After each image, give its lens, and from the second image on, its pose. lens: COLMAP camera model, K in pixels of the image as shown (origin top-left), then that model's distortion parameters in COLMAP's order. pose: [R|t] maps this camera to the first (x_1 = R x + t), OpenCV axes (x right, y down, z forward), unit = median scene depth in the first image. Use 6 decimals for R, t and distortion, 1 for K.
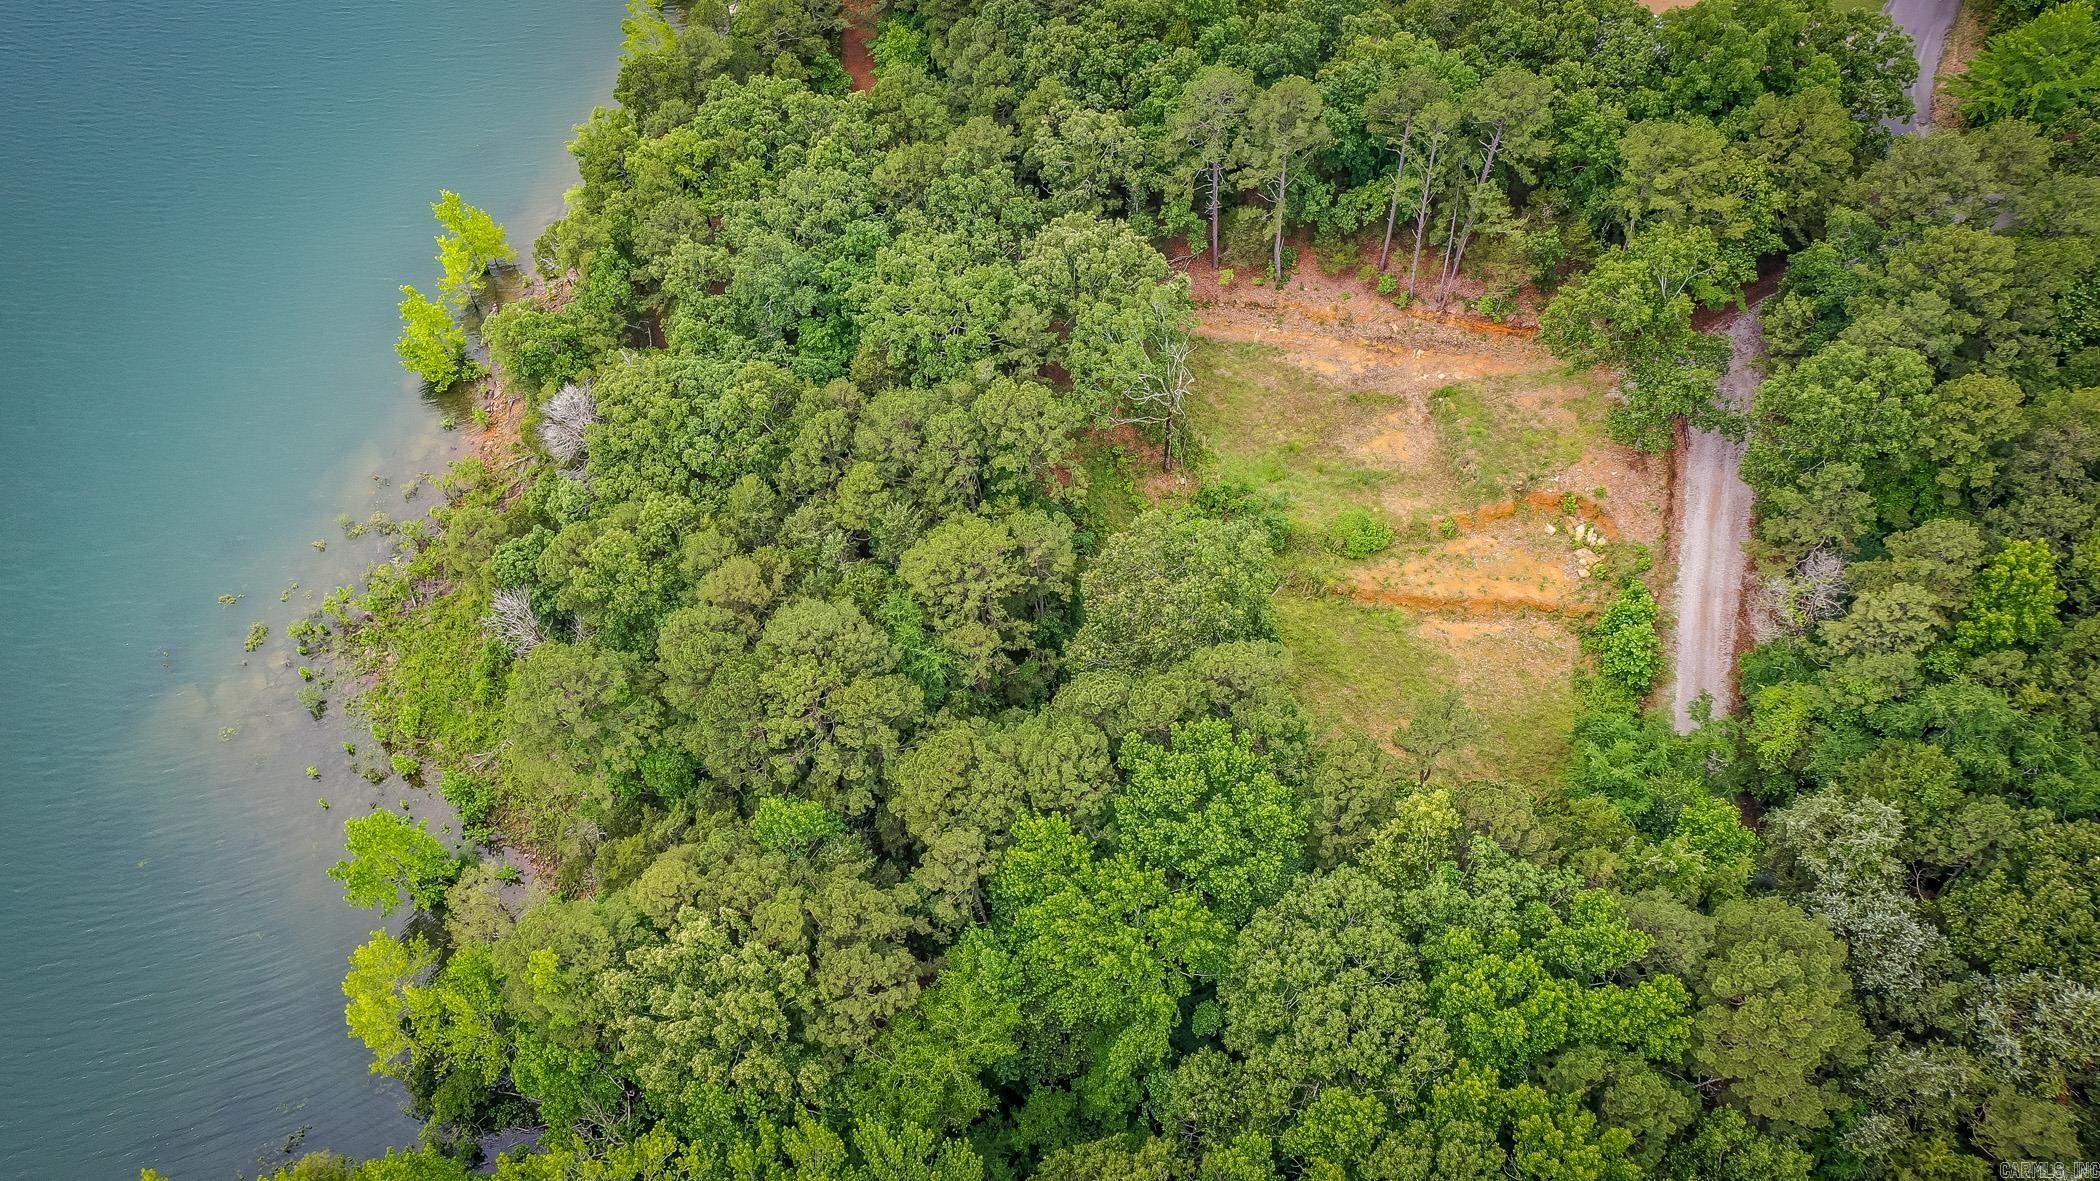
lens RADIAL K [[1686.0, 0, 1050.0], [0, 1686.0, 590.5], [0, 0, 1]] dist [0.030344, 0.005419]
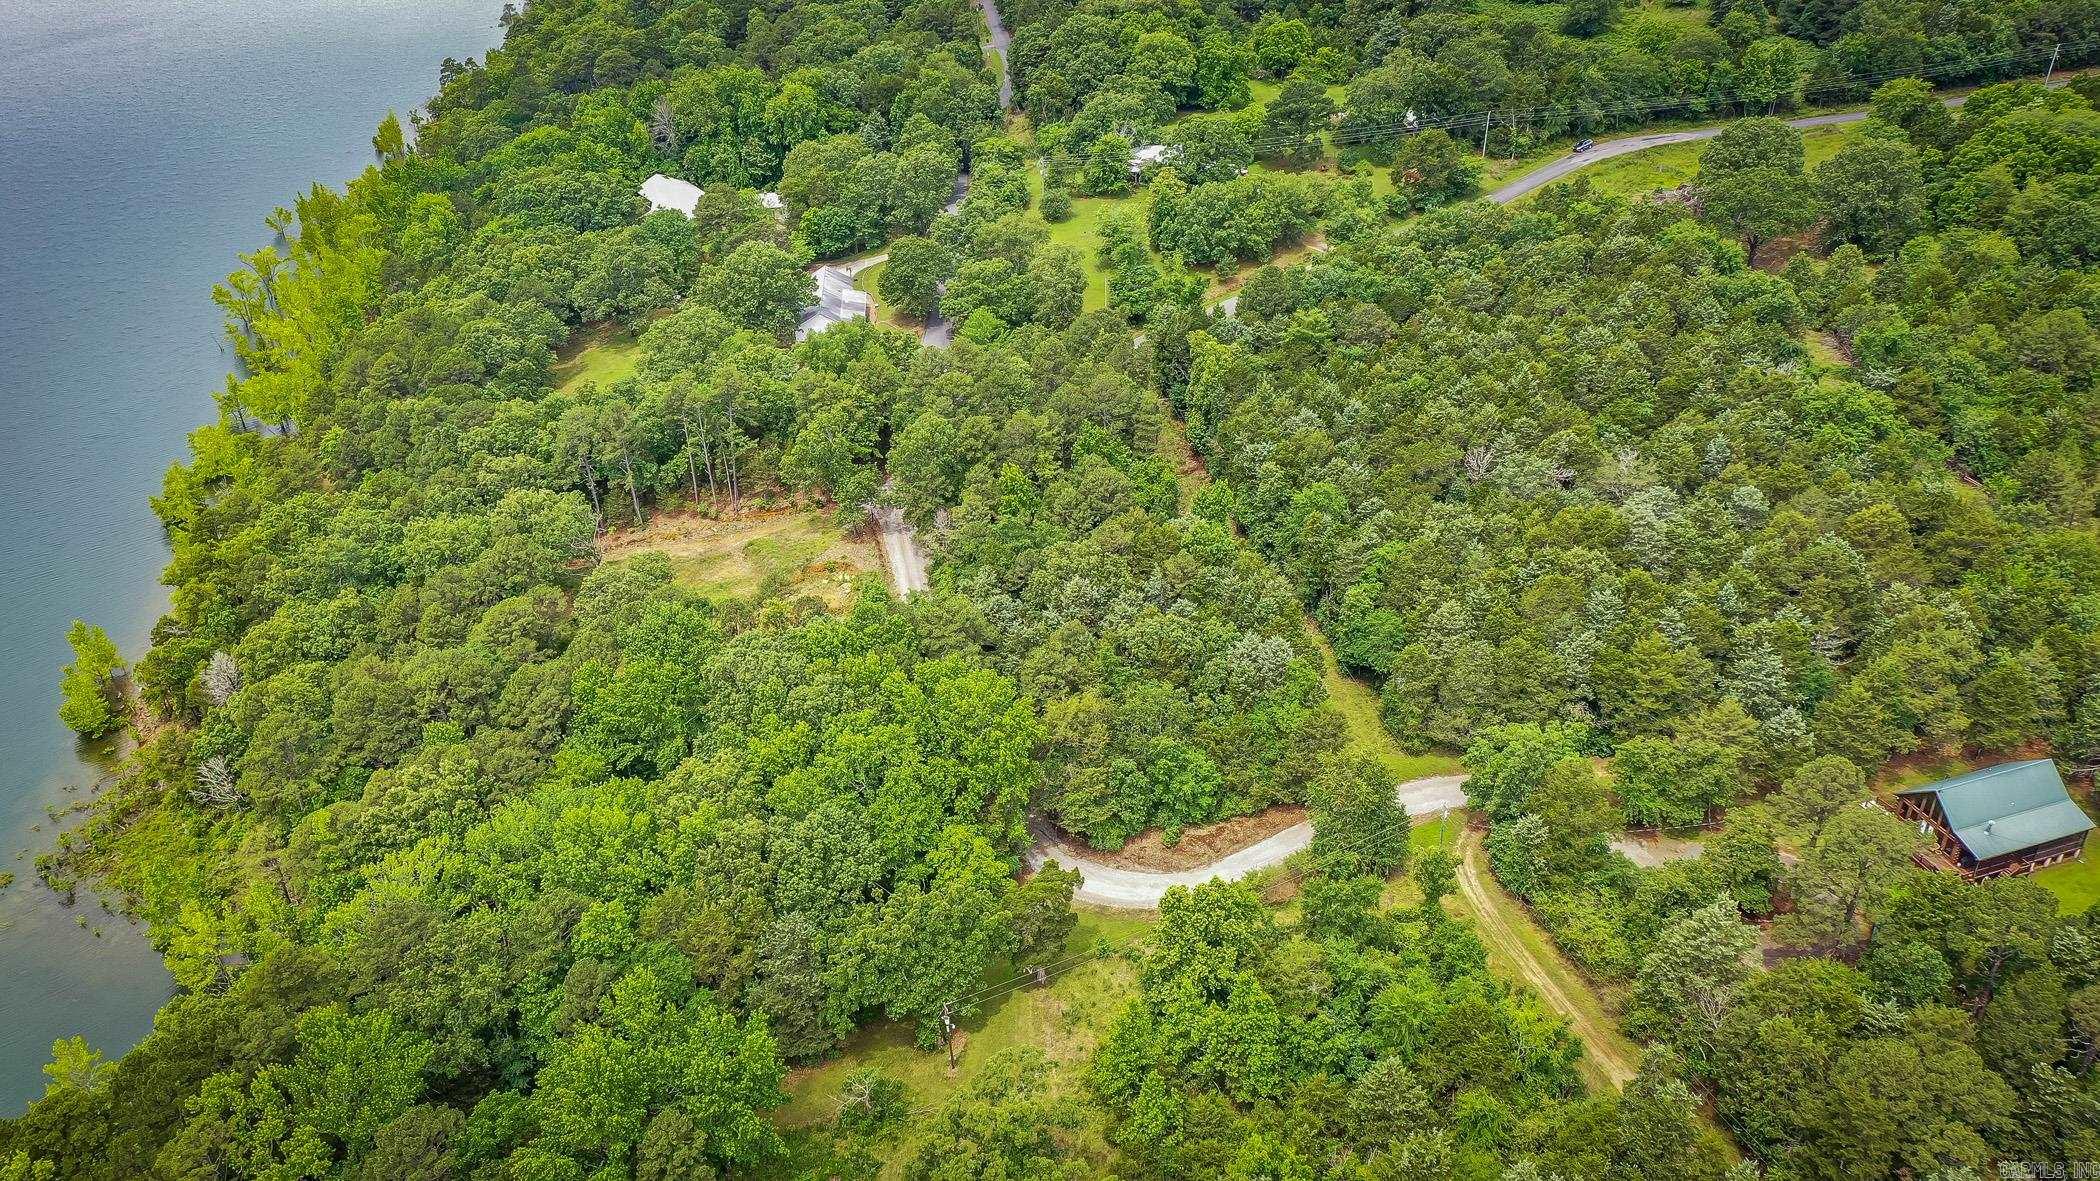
lens RADIAL K [[1686.0, 0, 1050.0], [0, 1686.0, 590.5], [0, 0, 1]] dist [0.030344, 0.005419]
pose [[0.895803, -0.224794, 0.383412, -0.182435], [0.372605, 0.850104, -0.372141, 0.724717], [-0.242285, 0.476227, 0.845285, -0.576163]]
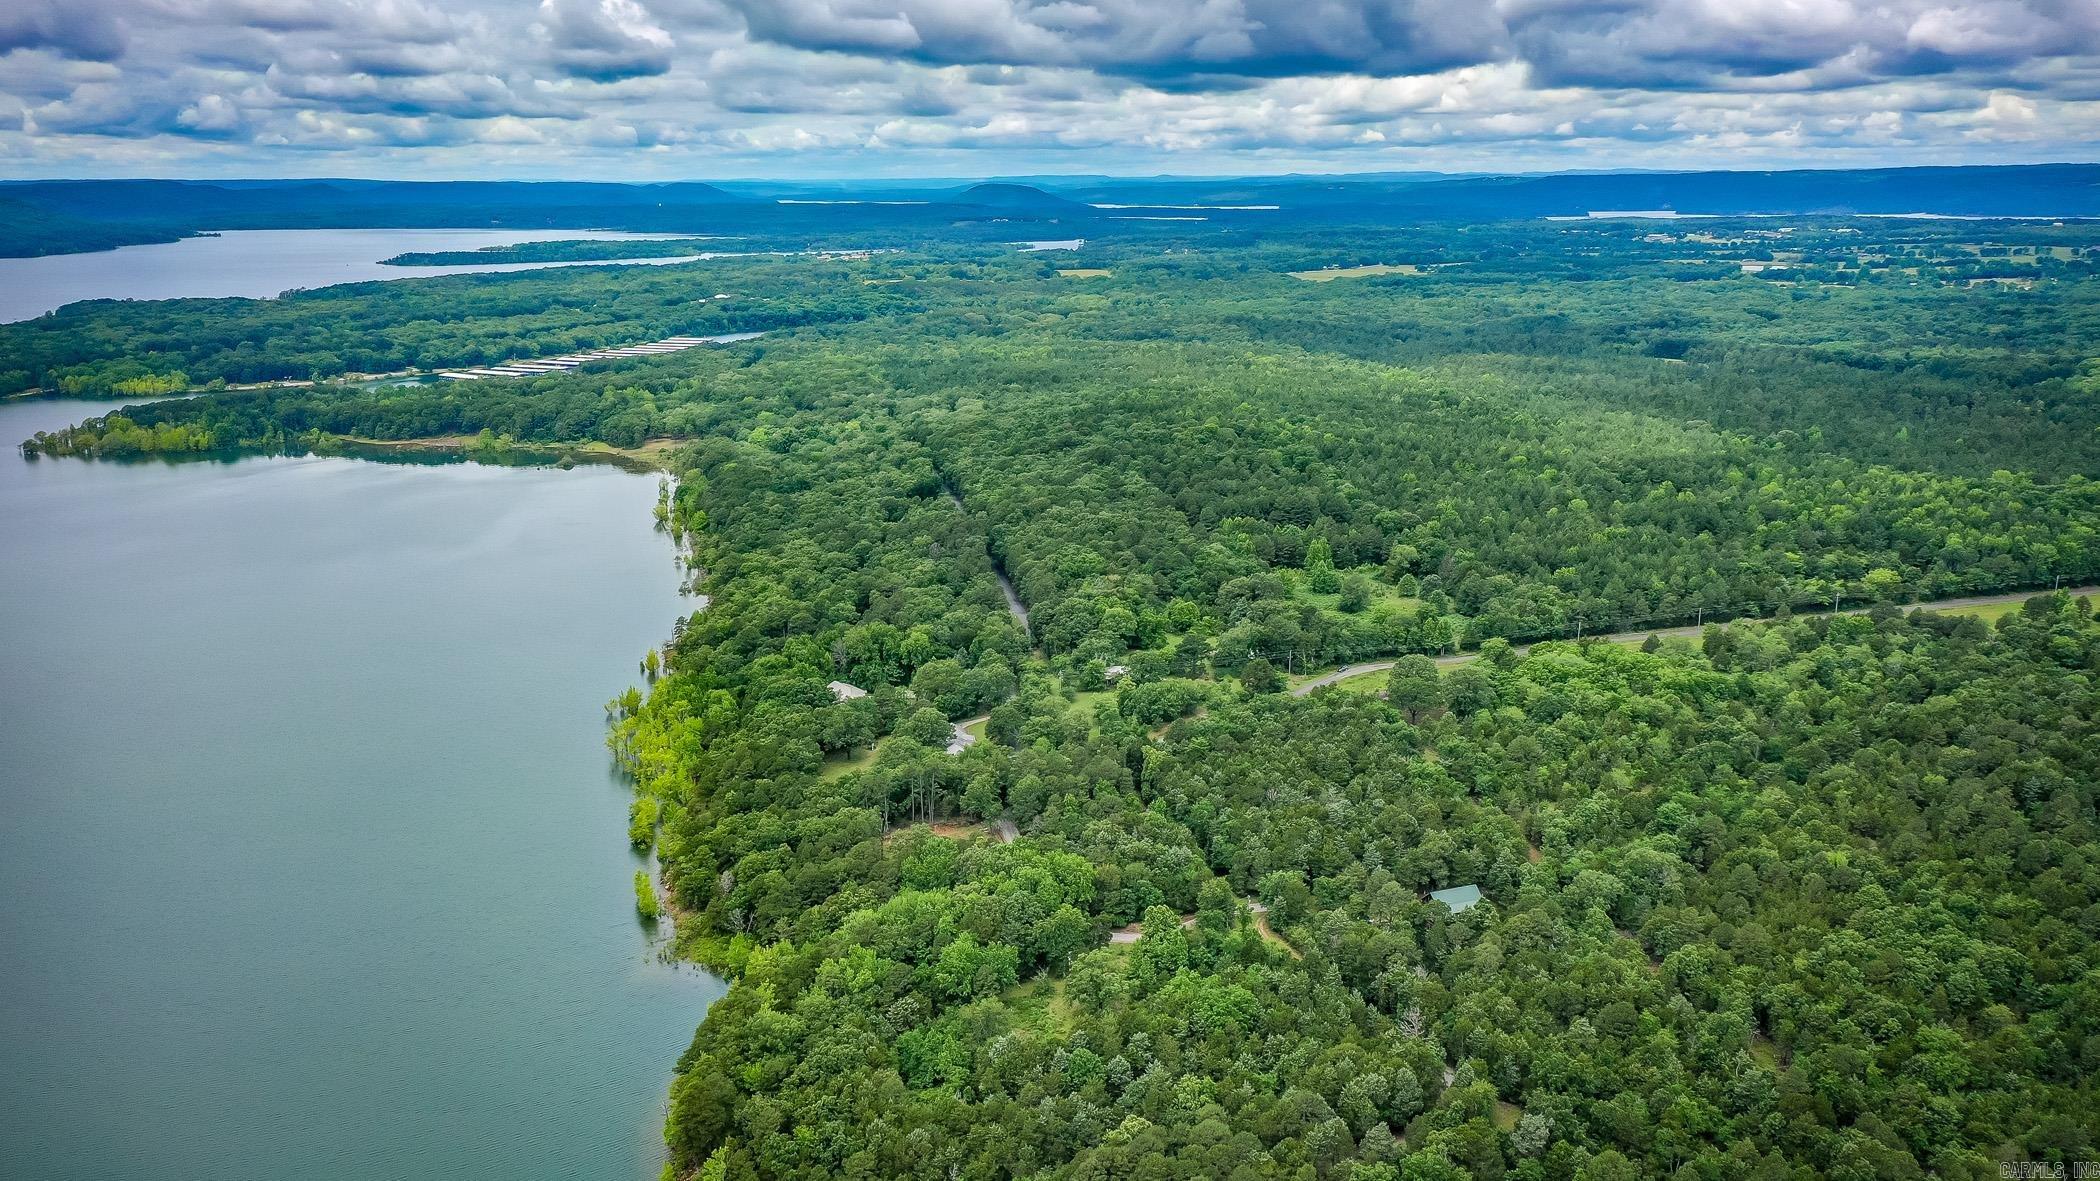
lens RADIAL K [[1686.0, 0, 1050.0], [0, 1686.0, 590.5], [0, 0, 1]] dist [0.030344, 0.005419]
pose [[0.875419, -0.085581, 0.475729, -1.381353], [0.393848, 0.696868, -0.599382, 1.952848], [-0.280225, 0.712075, 0.643758, -2.011468]]
